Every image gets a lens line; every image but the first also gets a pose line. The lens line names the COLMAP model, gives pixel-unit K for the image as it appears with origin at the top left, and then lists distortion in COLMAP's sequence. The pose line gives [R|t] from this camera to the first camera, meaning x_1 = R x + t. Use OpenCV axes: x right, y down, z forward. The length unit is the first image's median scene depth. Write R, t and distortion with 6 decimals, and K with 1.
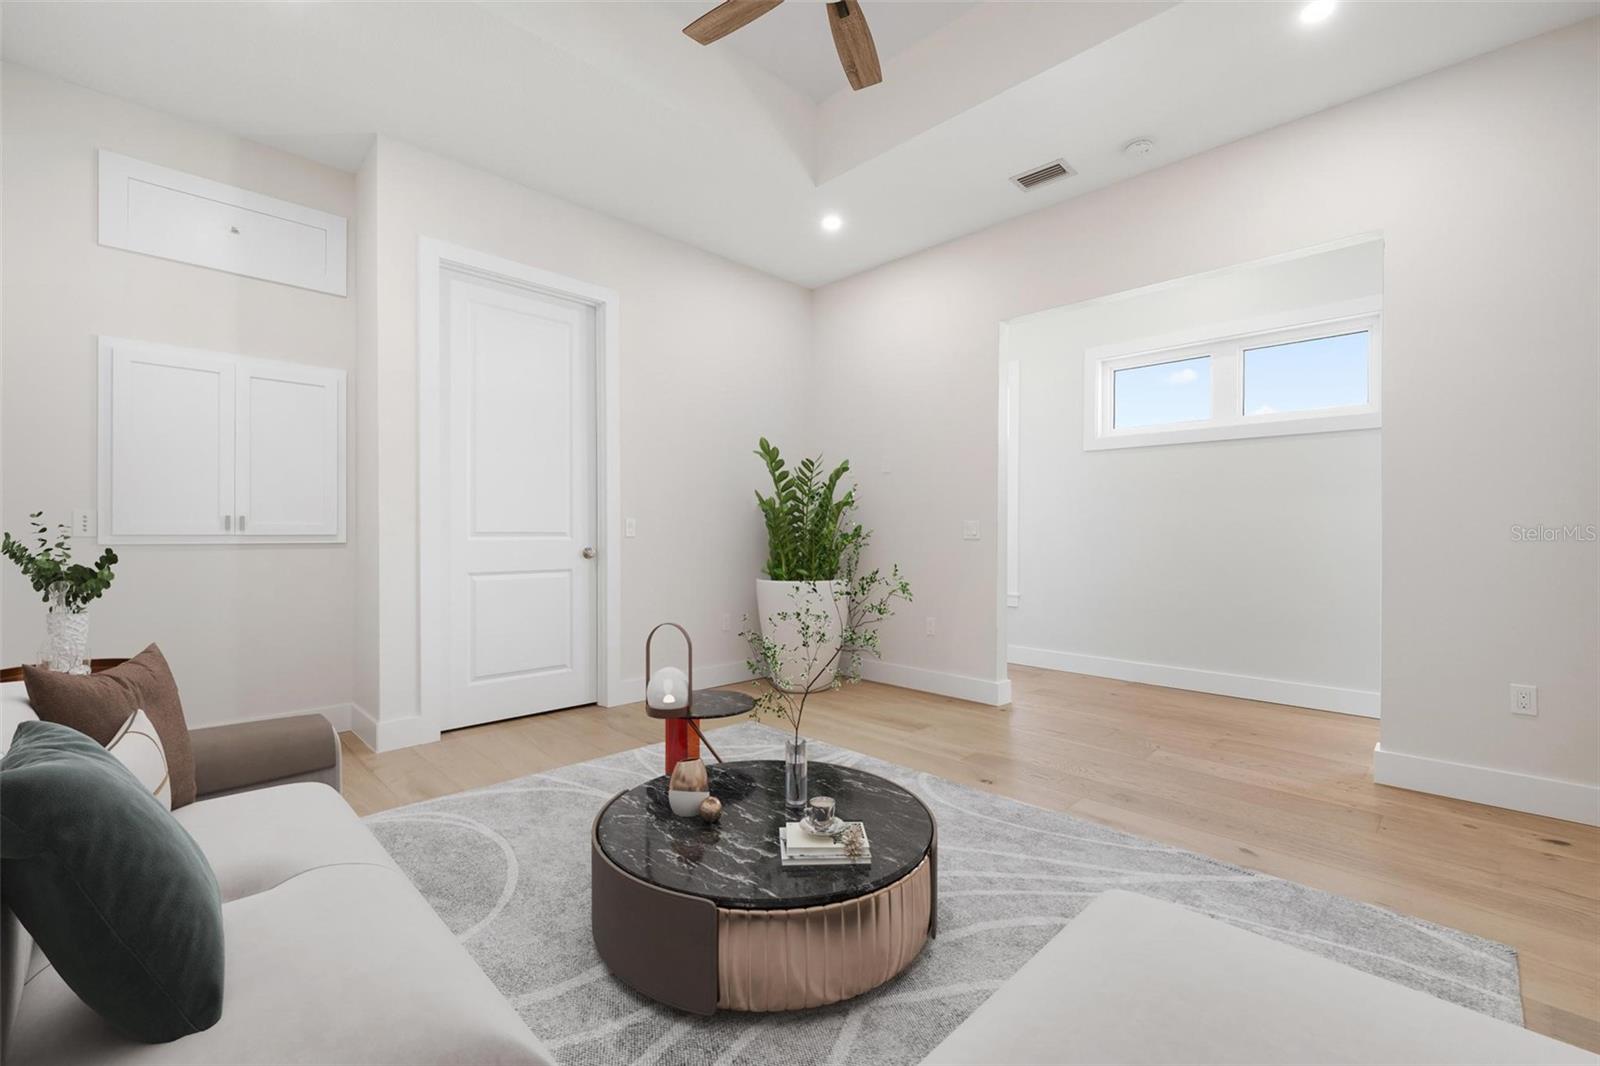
lens RADIAL K [[665.6, 0, 800.3], [0, 665.6, 536.3], [0, 0, 1]] dist [0.006409, -0.002534]
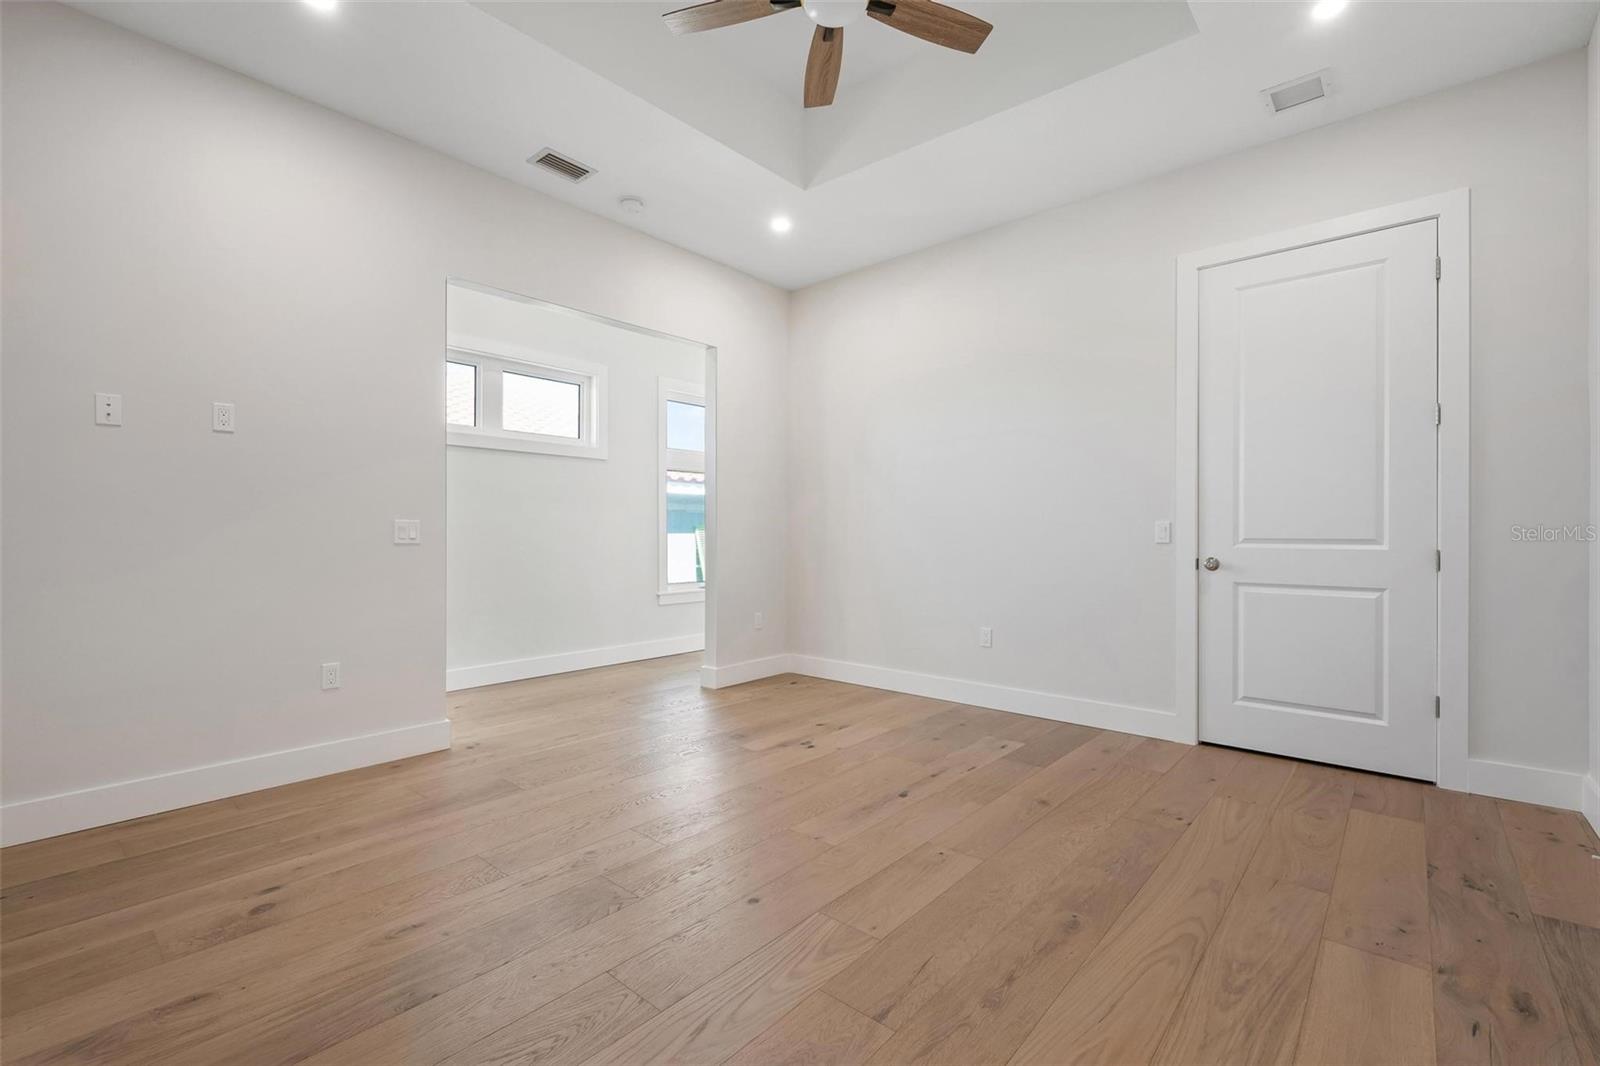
lens RADIAL K [[700.8, 0, 803.3], [0, 700.8, 535.6], [0, 0, 1]] dist [0.008428, -0.002642]
pose [[-0.057077, -0.009663, 0.998323, -0.658549], [0.006136, 0.999931, 0.010029, -0.012997], [-0.998351, 0.006698, -0.057014, 0.692929]]
